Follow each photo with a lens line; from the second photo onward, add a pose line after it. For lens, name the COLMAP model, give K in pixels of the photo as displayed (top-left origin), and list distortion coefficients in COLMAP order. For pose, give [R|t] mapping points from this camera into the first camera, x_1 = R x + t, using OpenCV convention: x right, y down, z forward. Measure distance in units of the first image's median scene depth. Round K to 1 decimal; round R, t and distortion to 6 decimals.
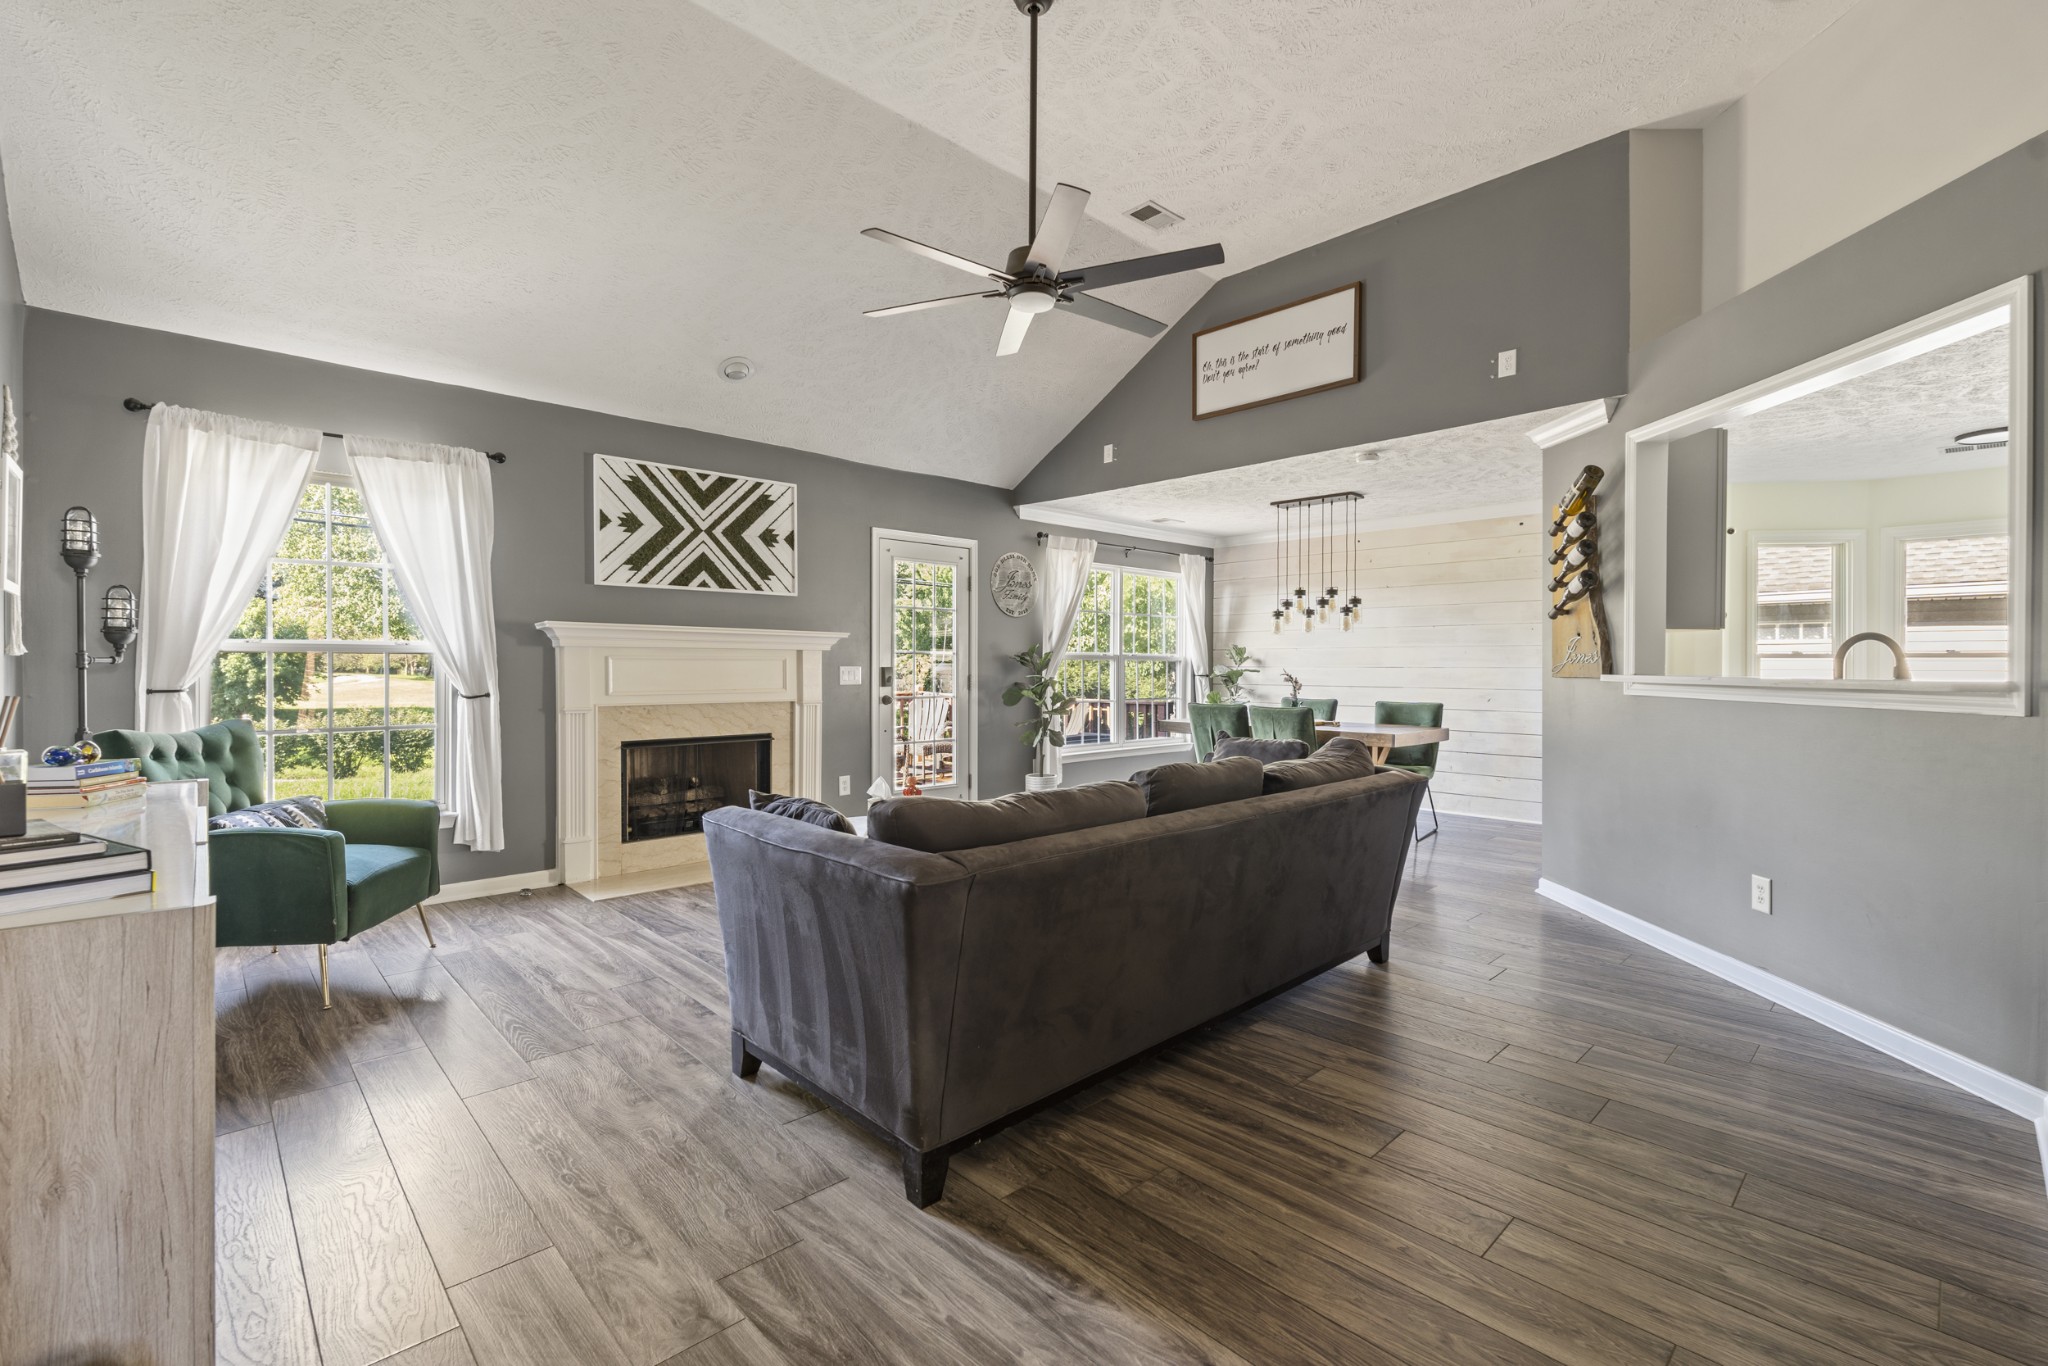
lens RADIAL K [[895.5, 0, 1029.8], [0, 895.5, 673.9], [0, 0, 1]] dist [-0.007365, 0.000563]
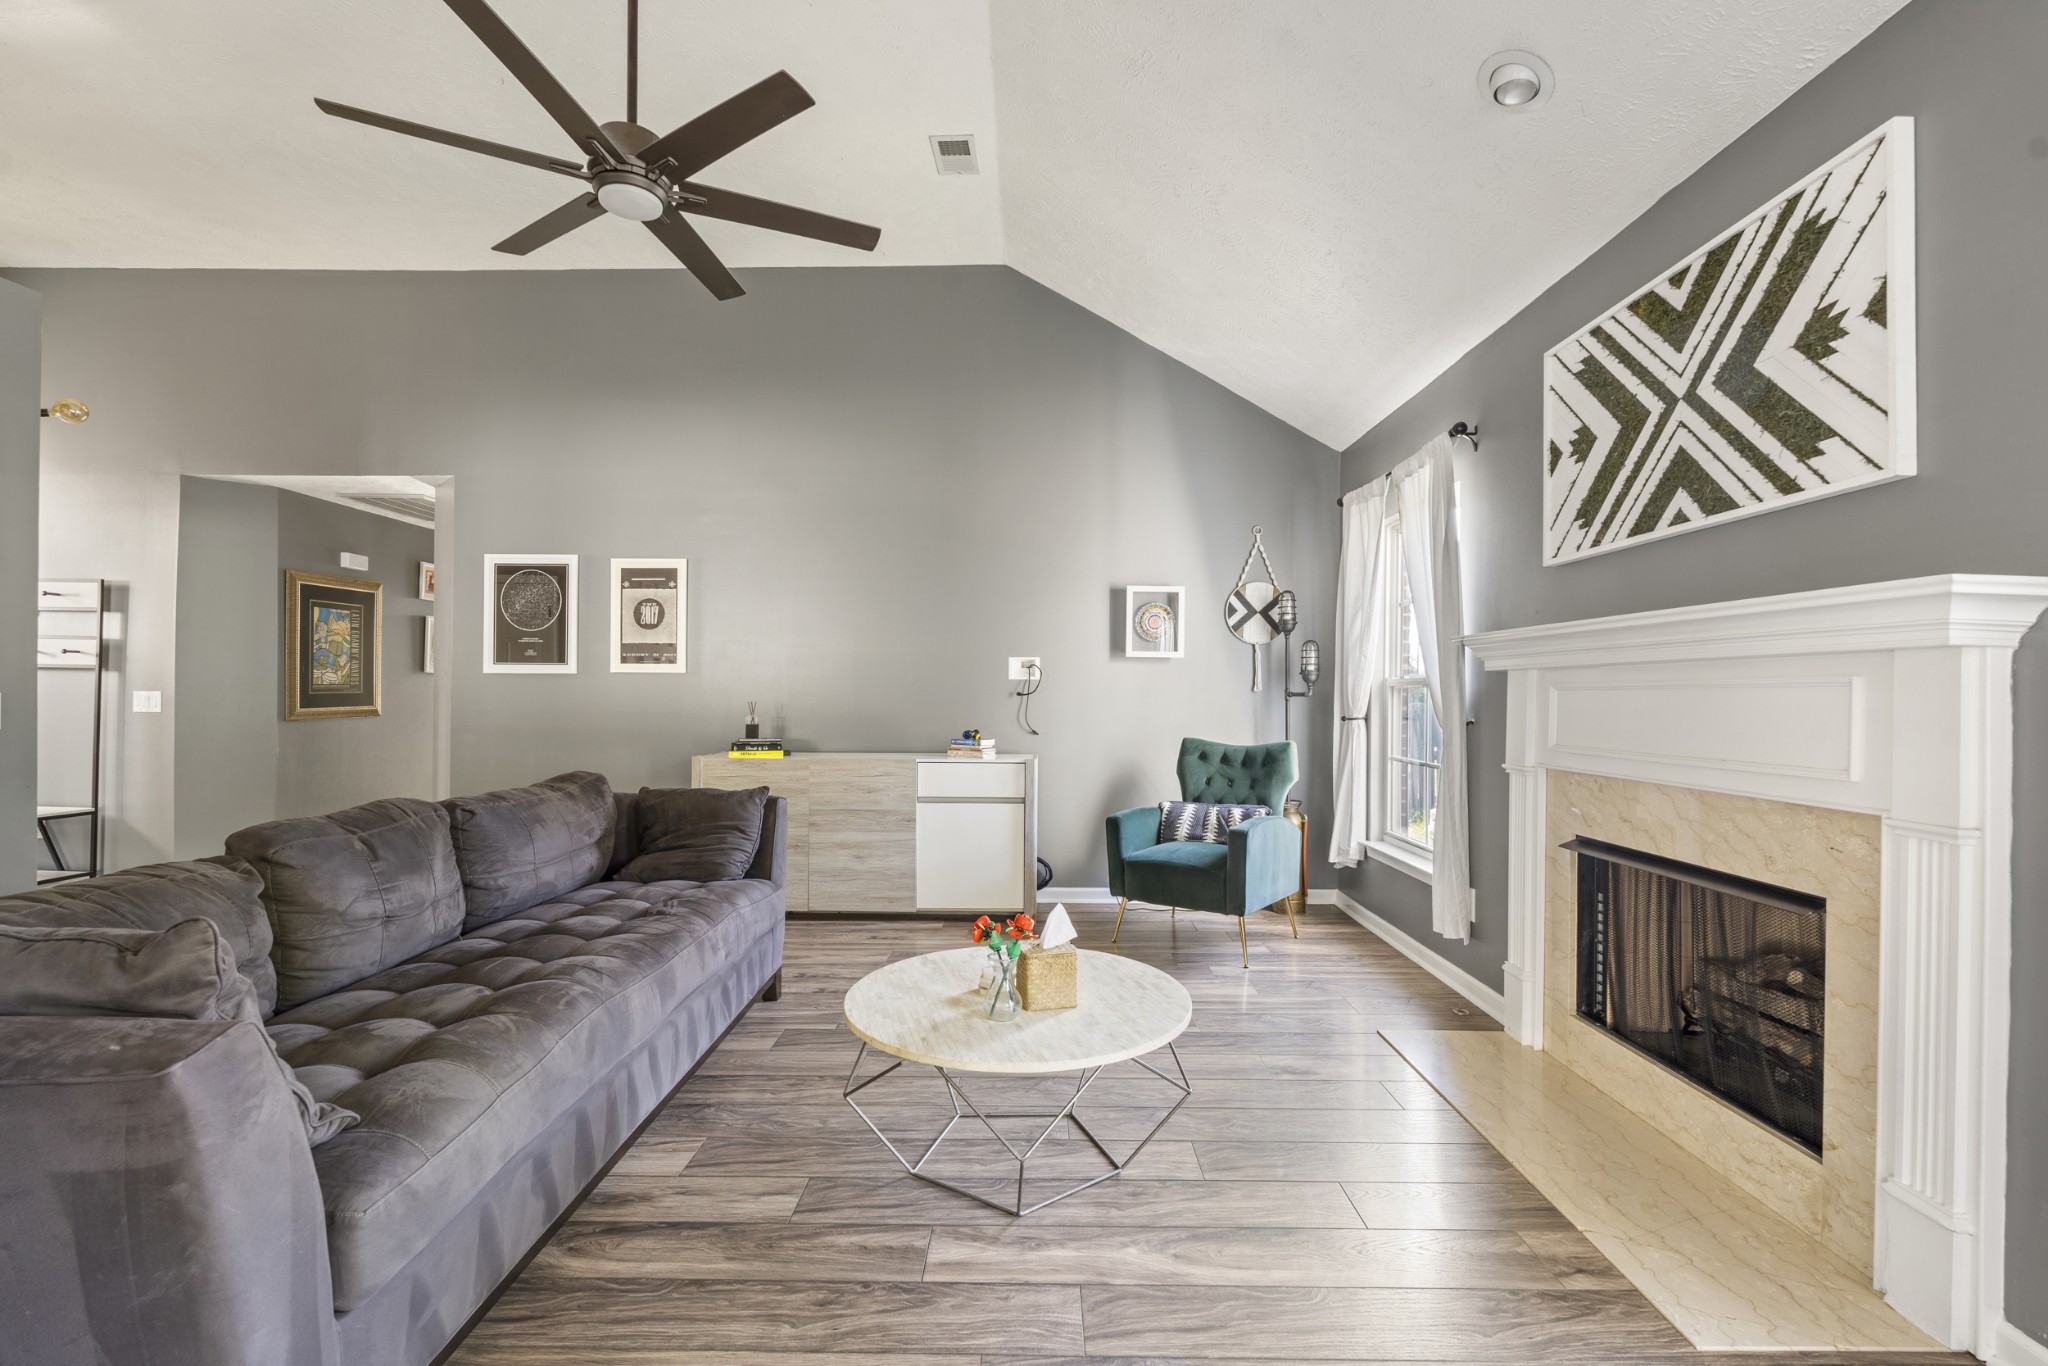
lens RADIAL K [[895.5, 0, 1034.2], [0, 895.5, 691.3], [0, 0, 1]] dist [-0.007365, 0.000563]
pose [[-0.701622, -0.009058, -0.712492, 0.185185], [-0.015973, 0.999868, 0.003019, -0.010729], [0.712370, 0.013499, -0.701674, 1.136631]]
